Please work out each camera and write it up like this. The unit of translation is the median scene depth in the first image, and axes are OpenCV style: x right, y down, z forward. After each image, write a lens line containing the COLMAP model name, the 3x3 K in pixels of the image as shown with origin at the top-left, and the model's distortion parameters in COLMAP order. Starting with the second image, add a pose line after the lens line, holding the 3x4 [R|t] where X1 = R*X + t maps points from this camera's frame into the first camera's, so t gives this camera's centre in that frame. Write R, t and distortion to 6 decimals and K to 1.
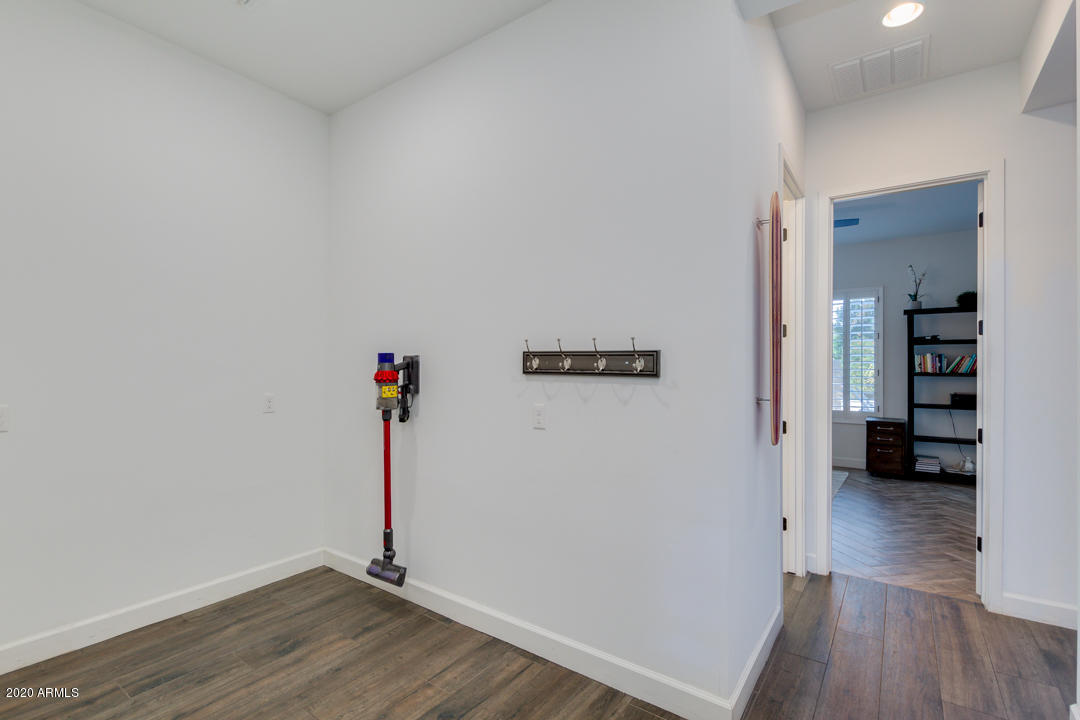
lens RADIAL K [[501.5, 0, 539.6], [0, 501.5, 361.9], [0, 0, 1]] dist [0.012378, -0.005842]
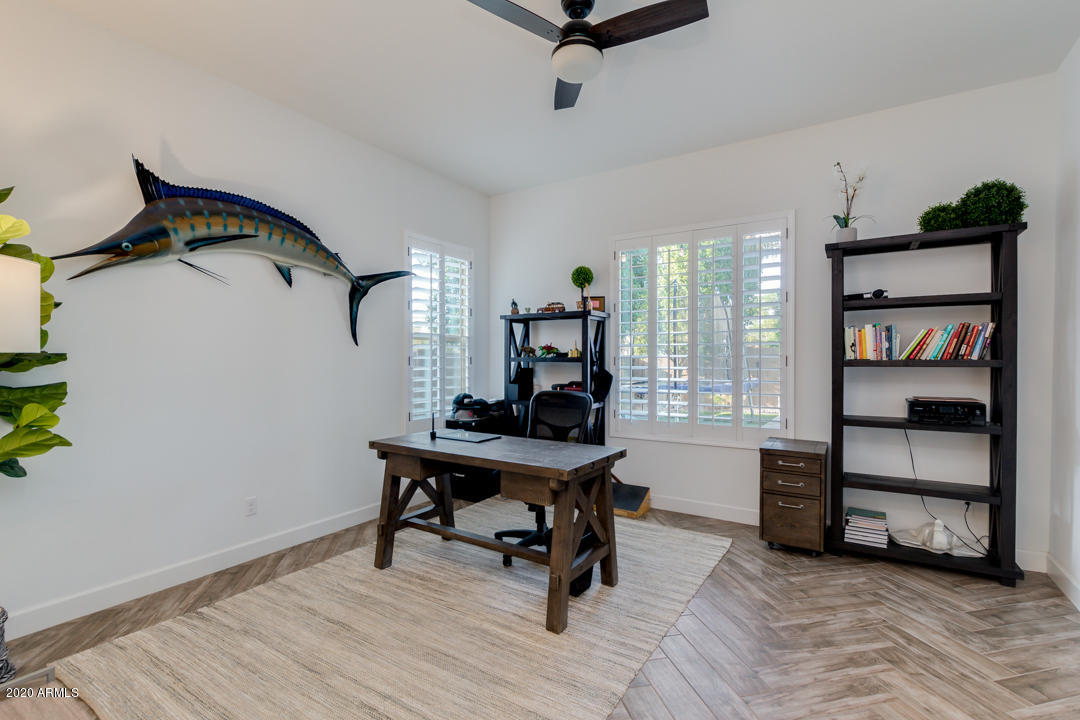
lens RADIAL K [[501.5, 0, 540.5], [0, 501.5, 362.0], [0, 0, 1]] dist [0.012378, -0.005842]
pose [[0.997858, 0.004516, 0.065269, 0.382373], [-0.004450, 0.999989, -0.001168, 0.025388], [-0.065273, 0.000875, 0.997867, 0.480001]]
